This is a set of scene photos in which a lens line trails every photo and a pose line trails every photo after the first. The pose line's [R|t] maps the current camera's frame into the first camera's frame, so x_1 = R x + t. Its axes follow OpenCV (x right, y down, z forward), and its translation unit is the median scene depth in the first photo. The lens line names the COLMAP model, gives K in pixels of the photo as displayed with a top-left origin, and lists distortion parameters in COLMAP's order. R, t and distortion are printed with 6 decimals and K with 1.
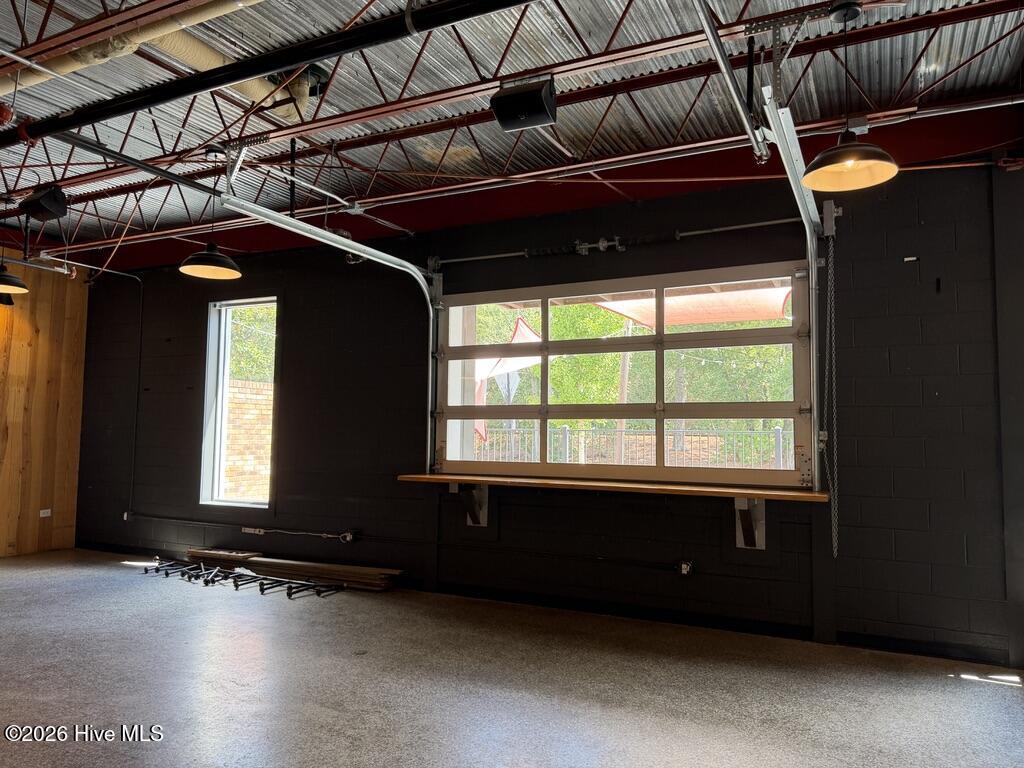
lens RADIAL K [[726.1, 0, 514.4], [0, 726.1, 381.3], [0, 0, 1]] dist [0.162841, -0.242007]
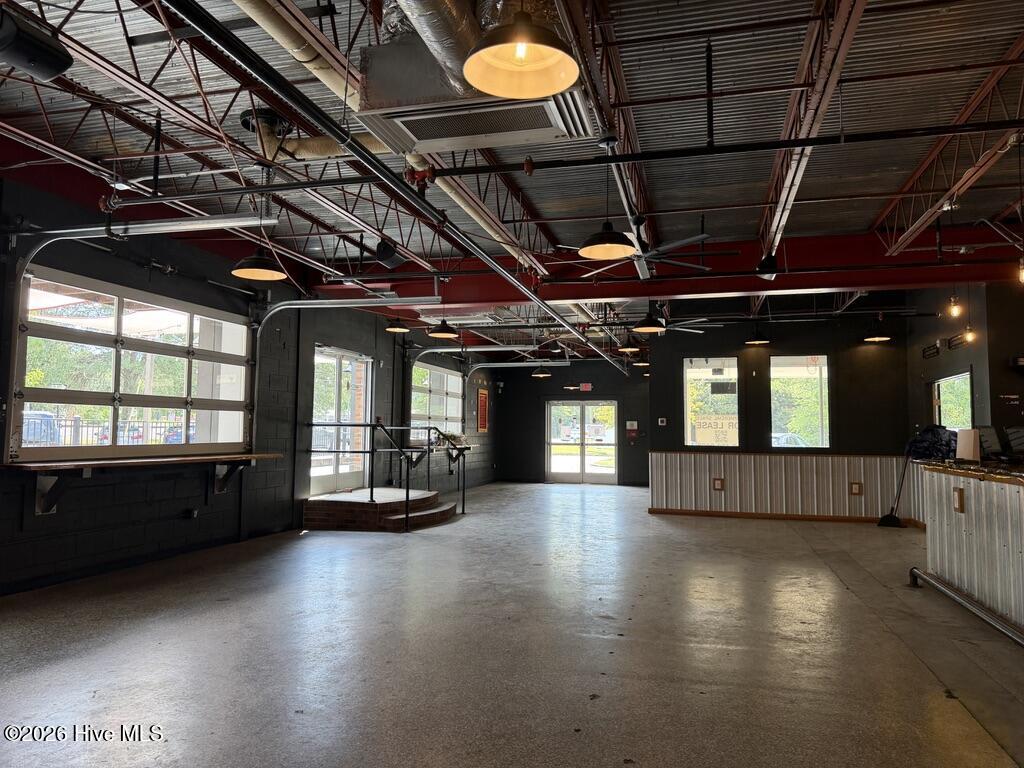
lens RADIAL K [[726.1, 0, 514.4], [0, 726.1, 381.3], [0, 0, 1]] dist [0.162841, -0.242007]
pose [[-0.206978, 0.051469, 0.976991, -1.216220], [-0.094809, 0.992860, -0.072390, 0.039691], [-0.973741, -0.107611, -0.200620, 0.648339]]
